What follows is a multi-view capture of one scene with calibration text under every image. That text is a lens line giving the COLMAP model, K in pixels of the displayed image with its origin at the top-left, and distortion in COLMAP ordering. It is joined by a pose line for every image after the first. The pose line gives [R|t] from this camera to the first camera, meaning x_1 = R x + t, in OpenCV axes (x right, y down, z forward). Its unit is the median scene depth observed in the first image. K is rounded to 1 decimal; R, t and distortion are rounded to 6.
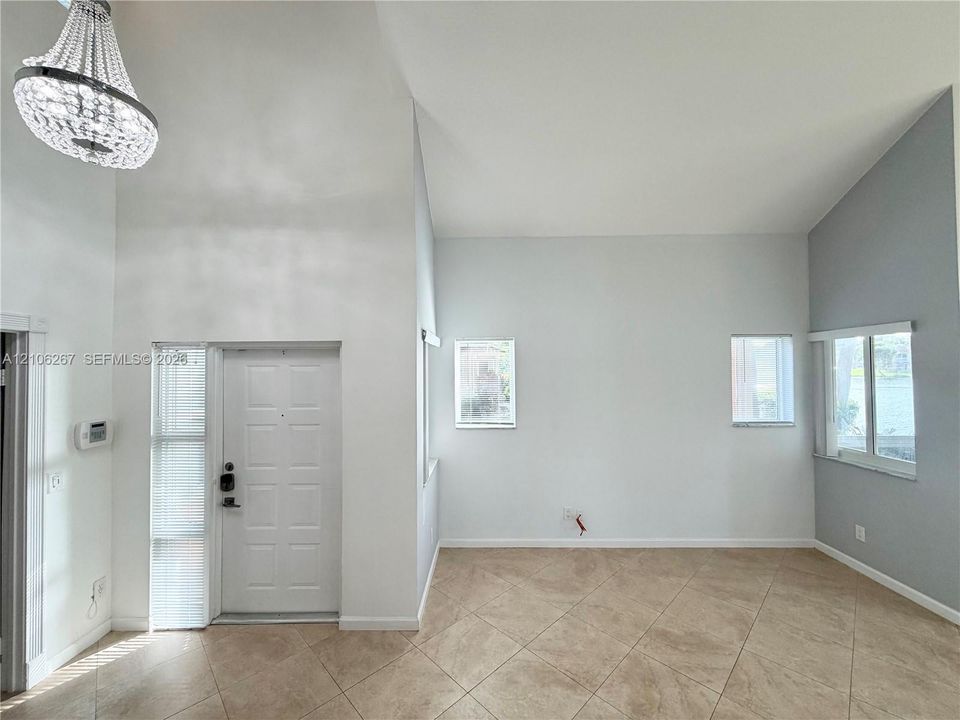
lens RADIAL K [[385.8, 0, 480.6], [0, 385.8, 360.7], [0, 0, 1]] dist [0.001007, 0.000124]
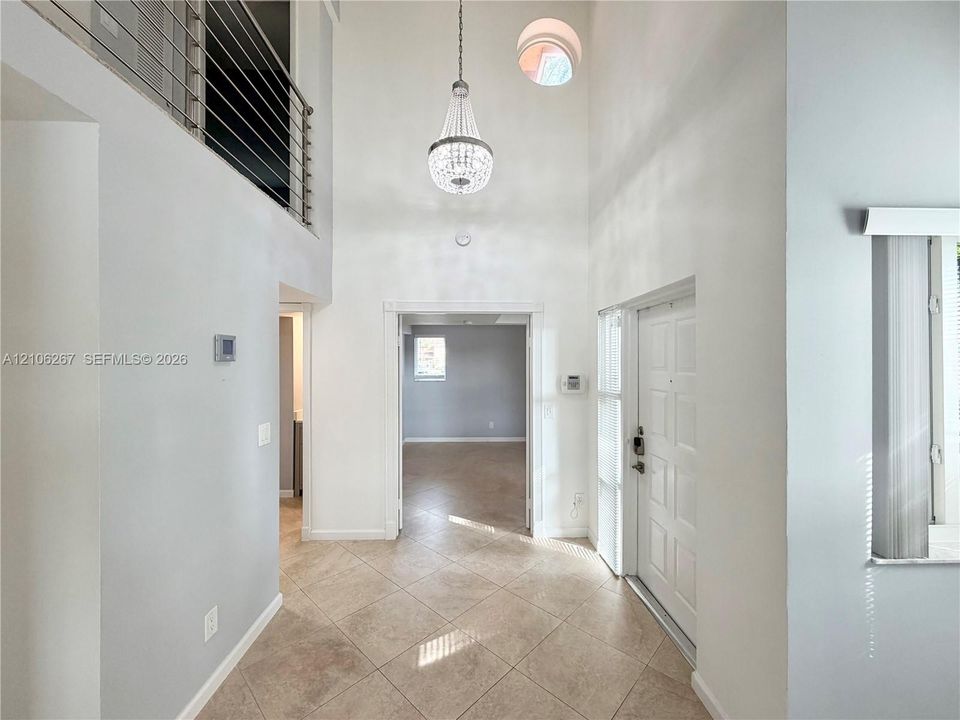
lens RADIAL K [[385.8, 0, 479.0], [0, 385.8, 361.6], [0, 0, 1]] dist [0.001007, 0.000124]
pose [[0.035571, 0.003587, -0.999361, 0.332419], [0.017193, 0.999843, 0.004200, 0.098627], [0.999219, -0.017332, 0.035503, 0.613815]]
